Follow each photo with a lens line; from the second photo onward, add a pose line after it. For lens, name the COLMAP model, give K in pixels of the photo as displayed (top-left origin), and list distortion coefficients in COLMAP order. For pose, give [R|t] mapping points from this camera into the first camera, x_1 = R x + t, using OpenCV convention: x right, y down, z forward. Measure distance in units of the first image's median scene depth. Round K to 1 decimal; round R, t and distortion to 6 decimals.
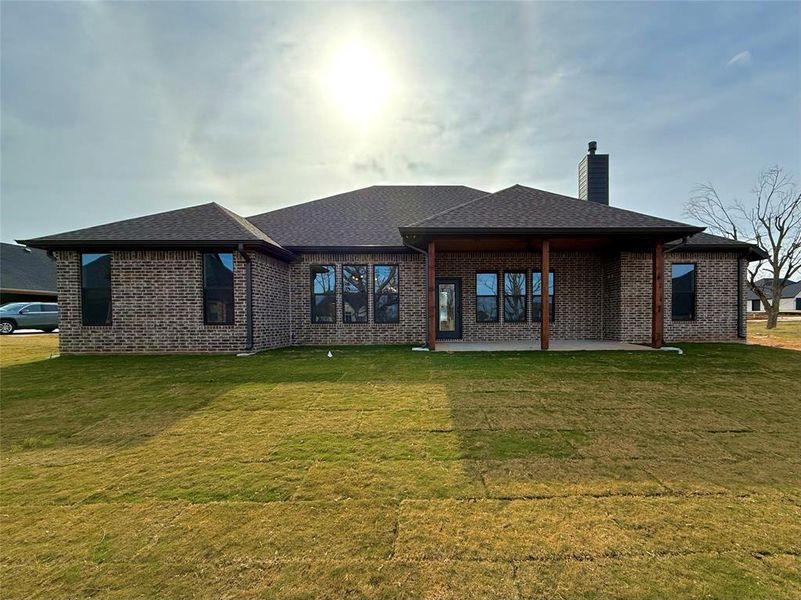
lens RADIAL K [[433.2, 0, 407.7], [0, 433.2, 326.6], [0, 0, 1]] dist [0.001309, 0.001501]
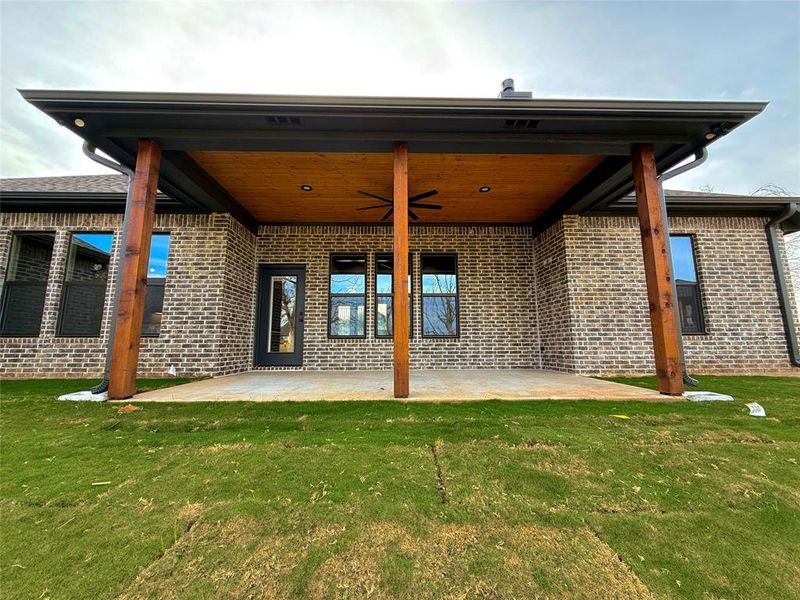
lens RADIAL K [[317.7, 0, 400.8], [0, 317.7, 299.9], [0, 0, 1]] dist [-0.000355, 0.000403]
pose [[0.999961, 0.005062, 0.007188, 0.316247], [-0.003814, 0.986421, -0.164193, 0.011859], [-0.007921, 0.164160, 0.986402, 0.696160]]
